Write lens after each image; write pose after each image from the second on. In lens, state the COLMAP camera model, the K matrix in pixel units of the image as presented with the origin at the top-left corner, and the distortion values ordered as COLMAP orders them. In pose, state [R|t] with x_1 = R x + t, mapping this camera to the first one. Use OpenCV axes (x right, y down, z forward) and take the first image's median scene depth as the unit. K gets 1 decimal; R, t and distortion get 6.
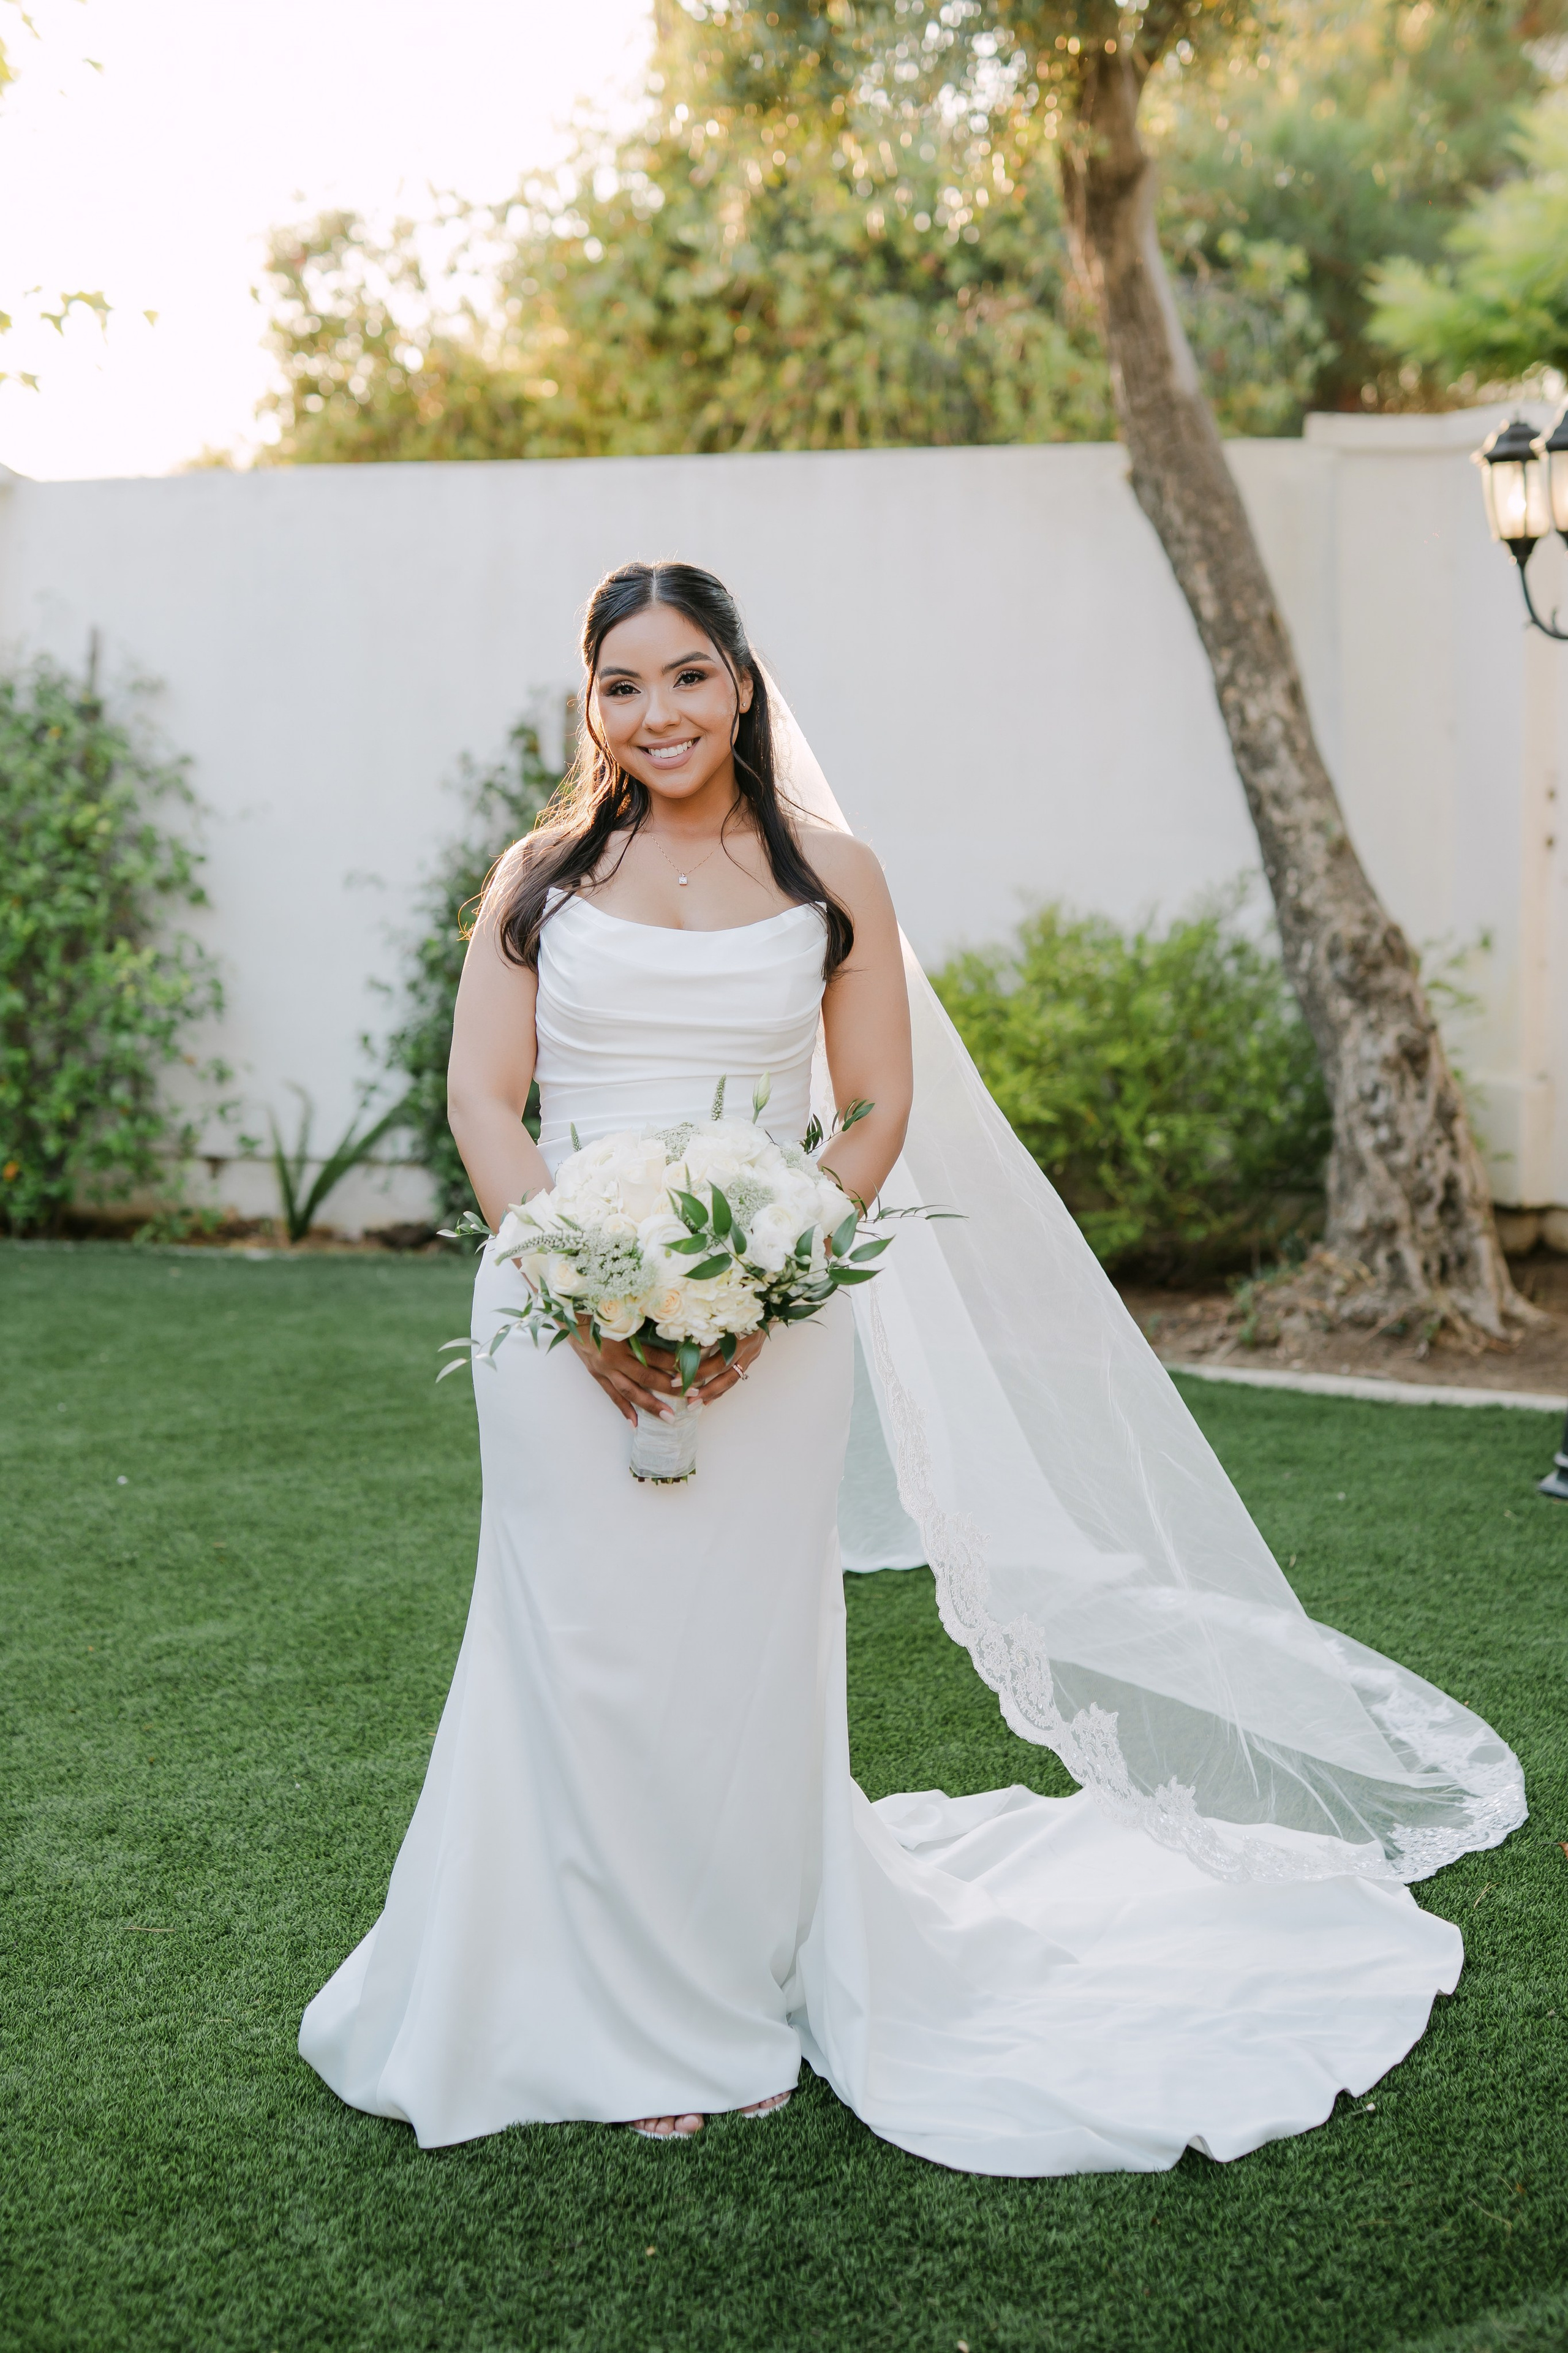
lens RADIAL K [[3728.9, 0, 774.0], [0, 3728.9, 1156.6], [0, 0, 1]] dist [0.009663, 0.097083]
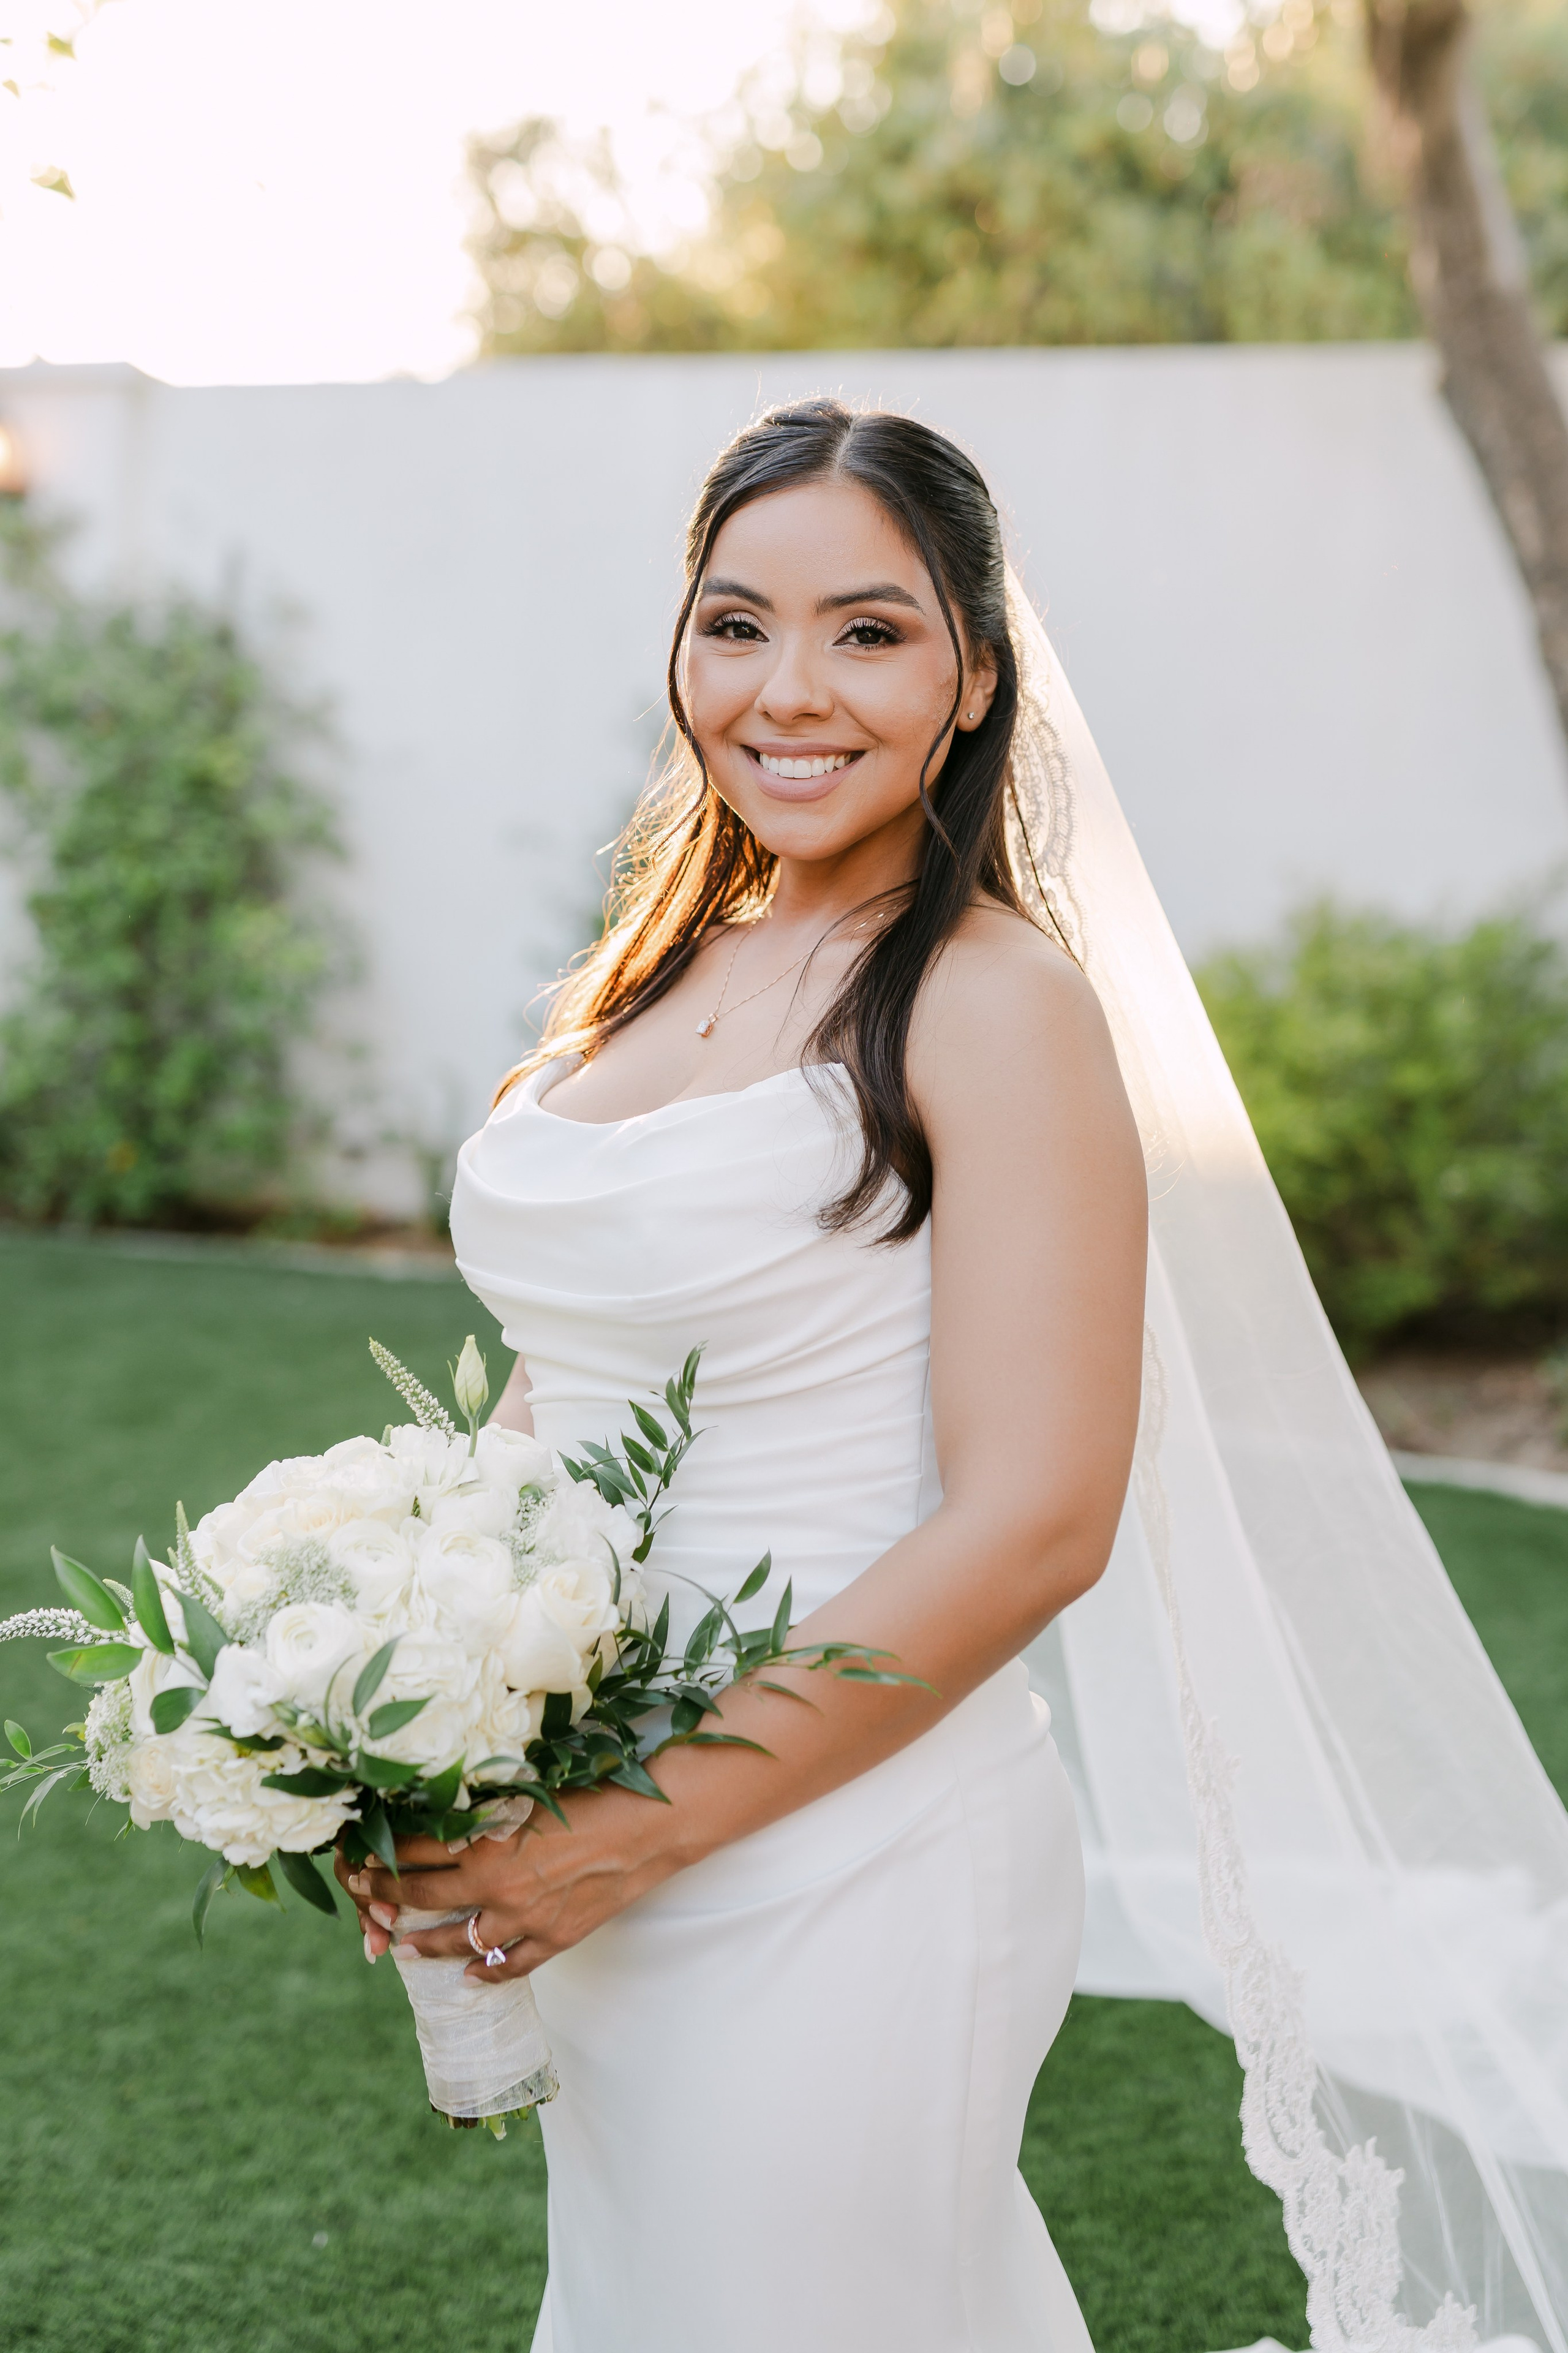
lens RADIAL K [[3417.9, 0, 788.9], [0, 3417.9, 1042.7], [0, 0, 1]] dist [0.022201, 0.031408]
pose [[0.998544, 0.022590, -0.048990, -0.008464], [-0.022536, 0.999745, 0.001655, -0.032299], [0.049015, -0.000549, 0.998798, 0.224537]]
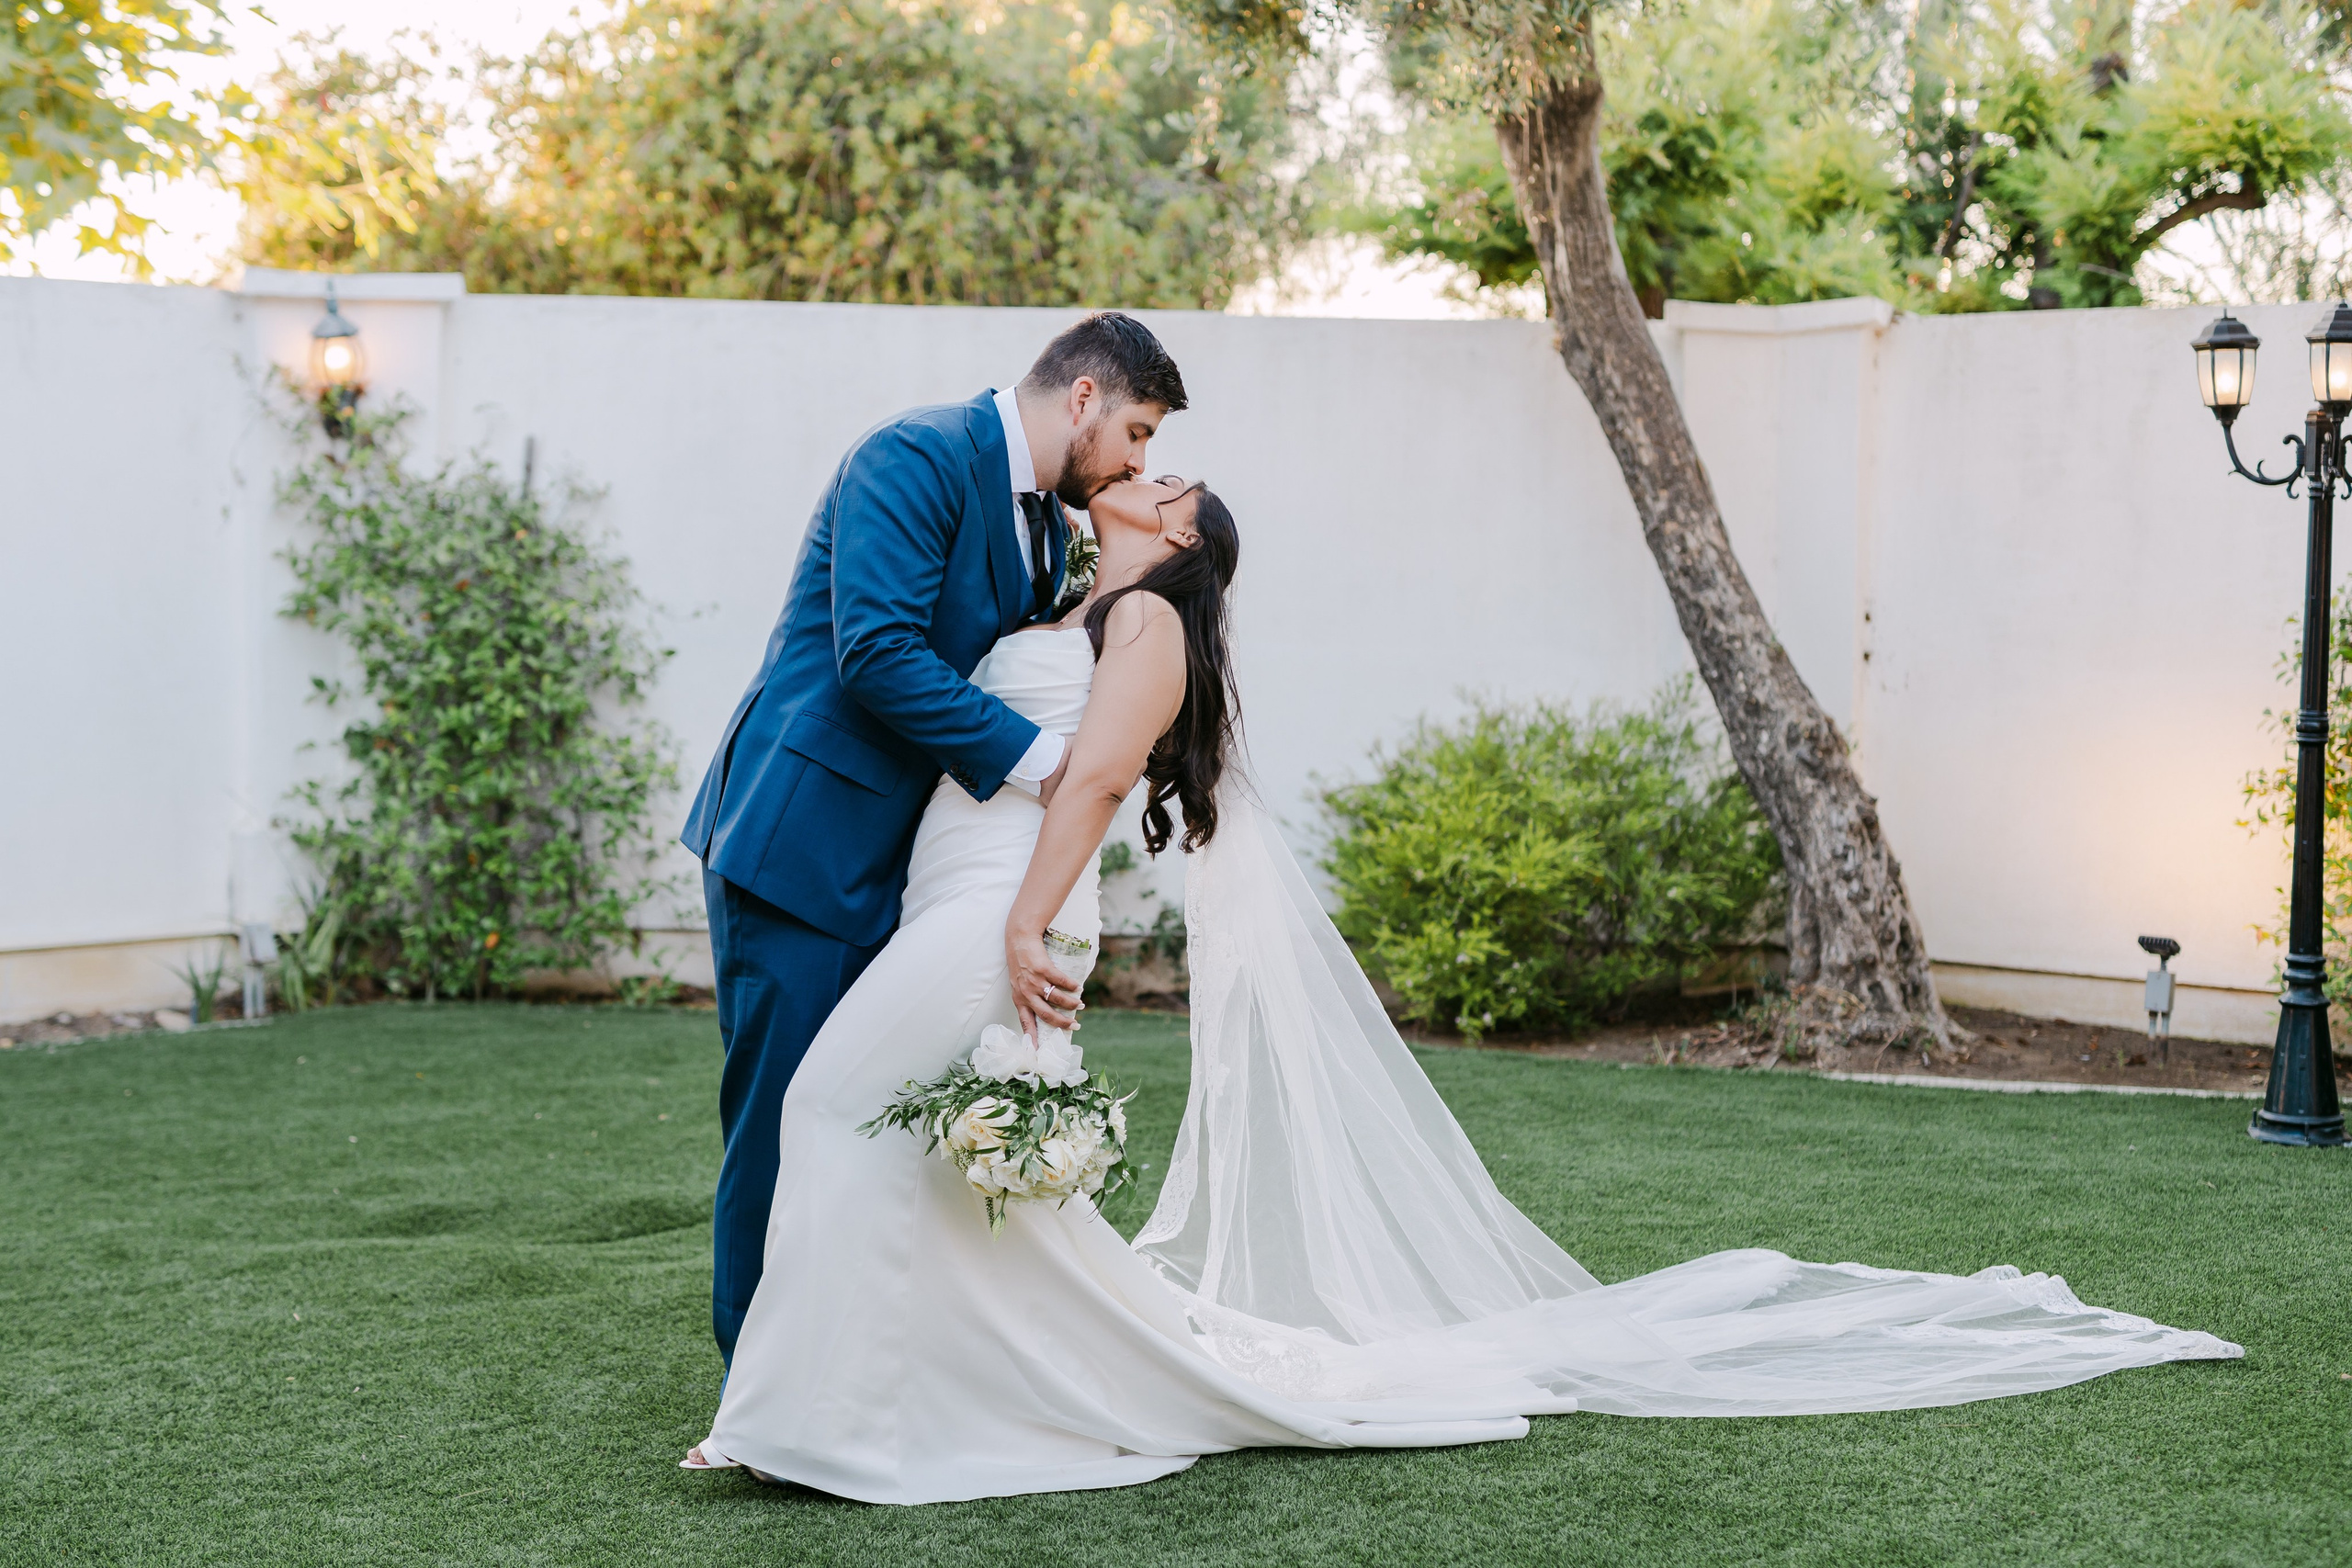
lens RADIAL K [[3727.3, 0, 1112.0], [0, 3727.3, 742.9], [0, 0, 1]] dist [0.009663, 0.097083]
pose [[0.949190, 0.011255, 0.314501, -0.423779], [0.012228, 0.997287, -0.072593, 0.030566], [-0.314465, 0.072750, 0.946477, -0.076462]]
